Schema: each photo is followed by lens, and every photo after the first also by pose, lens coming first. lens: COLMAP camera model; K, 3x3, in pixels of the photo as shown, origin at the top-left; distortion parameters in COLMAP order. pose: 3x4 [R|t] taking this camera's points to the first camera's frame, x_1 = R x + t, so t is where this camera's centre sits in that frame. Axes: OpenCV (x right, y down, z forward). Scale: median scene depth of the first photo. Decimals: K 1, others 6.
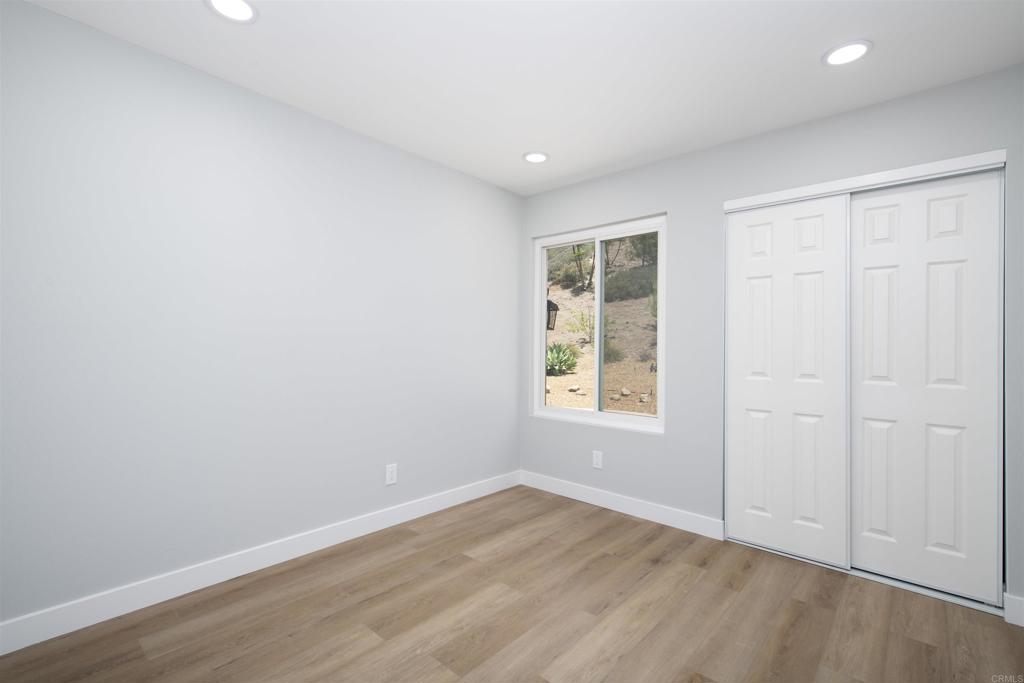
lens RADIAL K [[475.4, 0, 515.2], [0, 475.4, 331.4], [0, 0, 1]] dist [-0.018859, 0.000357]
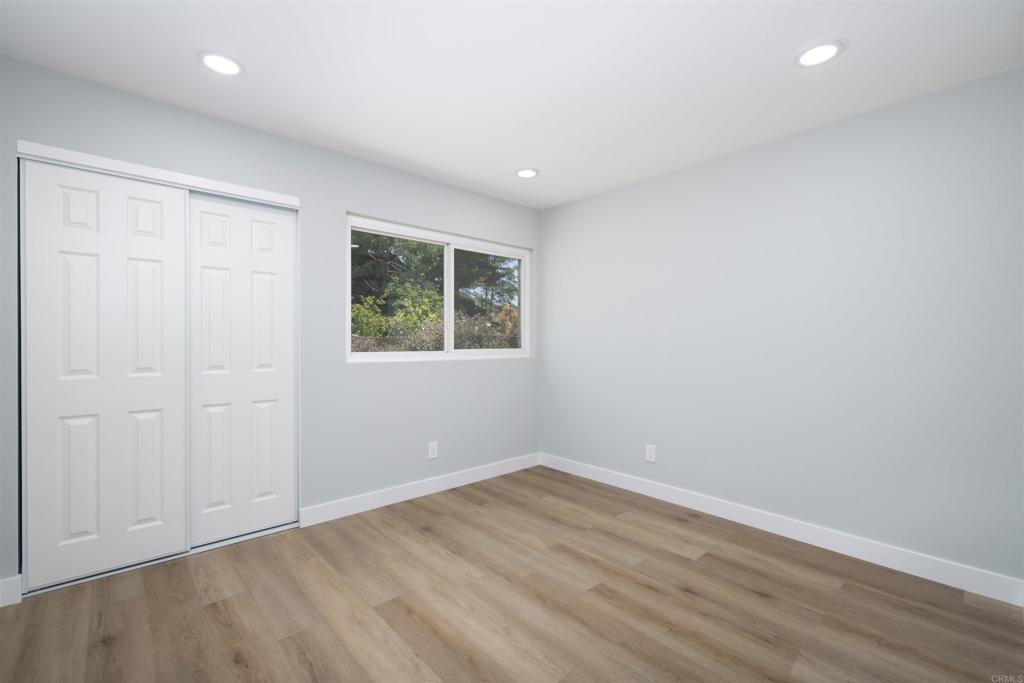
lens RADIAL K [[443.8, 0, 517.5], [0, 443.8, 342.6], [0, 0, 1]] dist [0.010822, 0.000043]
pose [[0.071066, -0.011782, 0.997402, -0.244814], [-0.030991, 0.999421, 0.014014, 0.004403], [-0.996990, -0.031906, 0.070660, 0.219364]]
